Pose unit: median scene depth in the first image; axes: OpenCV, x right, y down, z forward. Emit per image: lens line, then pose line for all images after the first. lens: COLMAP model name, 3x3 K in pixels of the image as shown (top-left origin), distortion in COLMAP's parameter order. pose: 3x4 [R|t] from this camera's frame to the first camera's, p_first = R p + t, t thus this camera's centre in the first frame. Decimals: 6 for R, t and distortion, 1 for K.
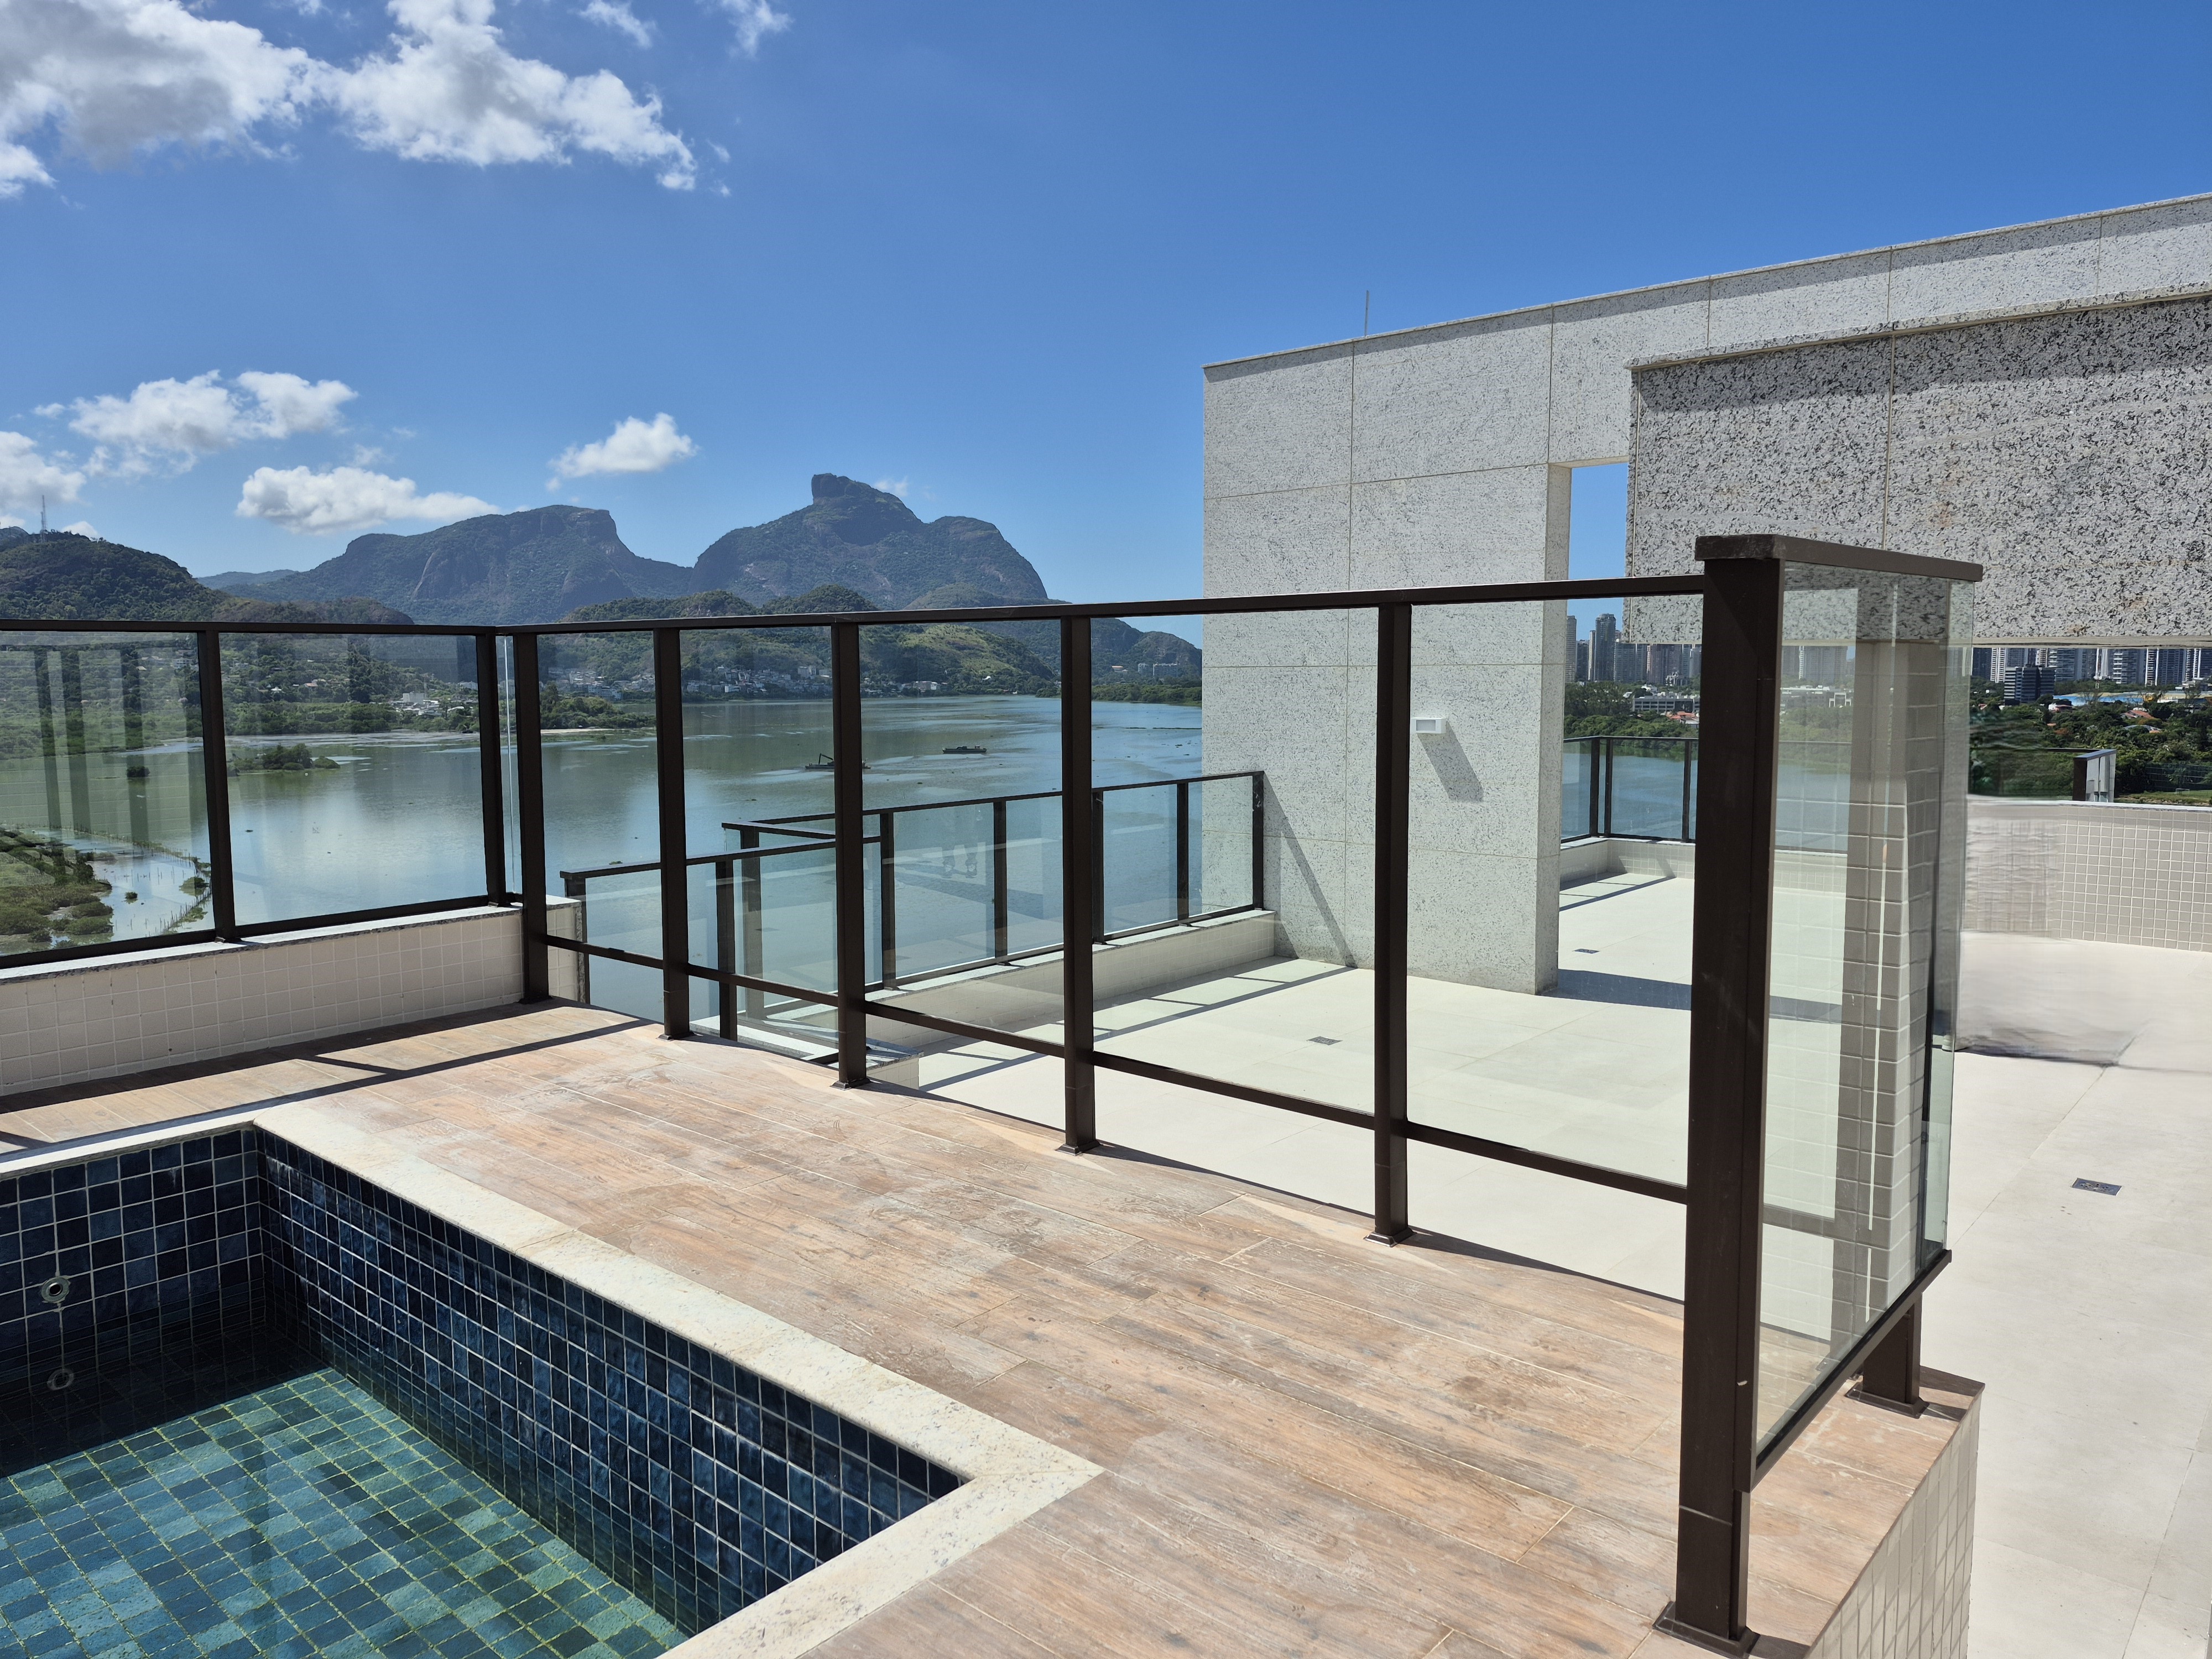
lens RADIAL K [[1518.6, 0, 1100.2], [0, 1518.6, 810.7], [0, 0, 1]] dist [0.111520, -0.184674]
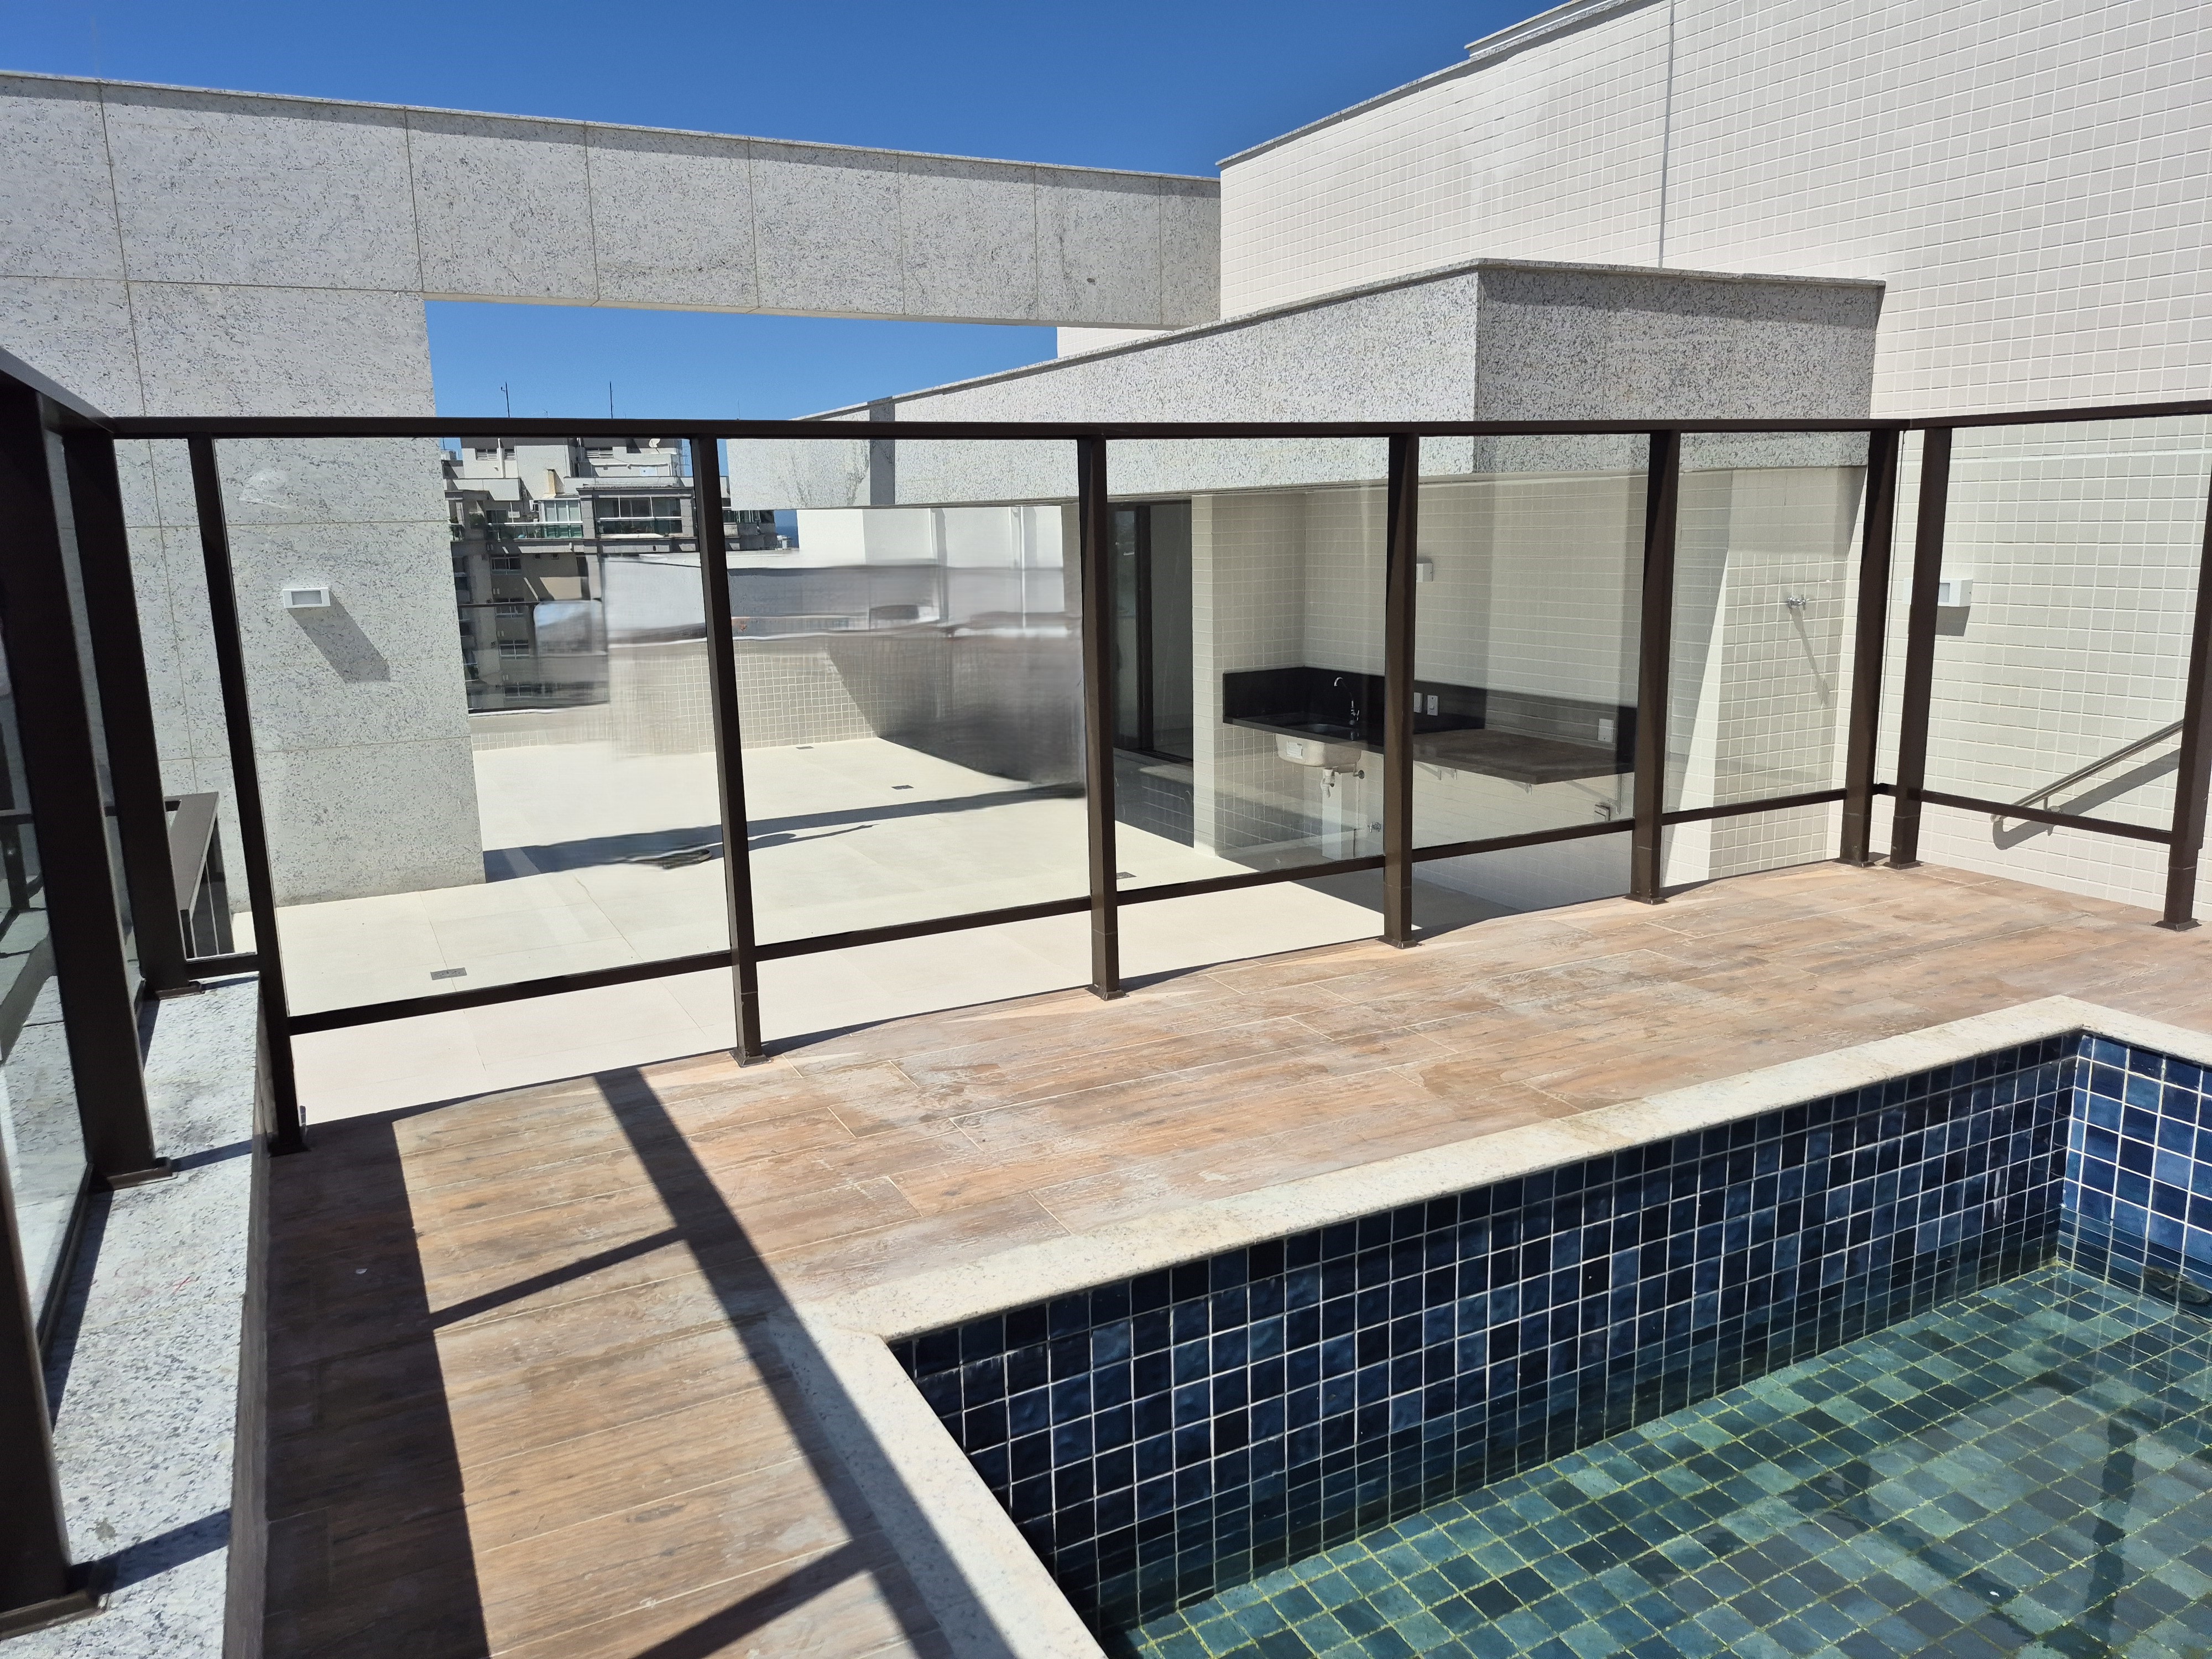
lens RADIAL K [[1505.0, 0, 1098.3], [0, 1505.0, 814.0], [0, 0, 1]] dist [0.035453, -0.037562]
pose [[0.381386, -0.181331, 0.906457, -1.065391], [0.108588, 0.982572, 0.150870, -0.050248], [-0.918016, 0.040891, 0.394430, 0.801992]]
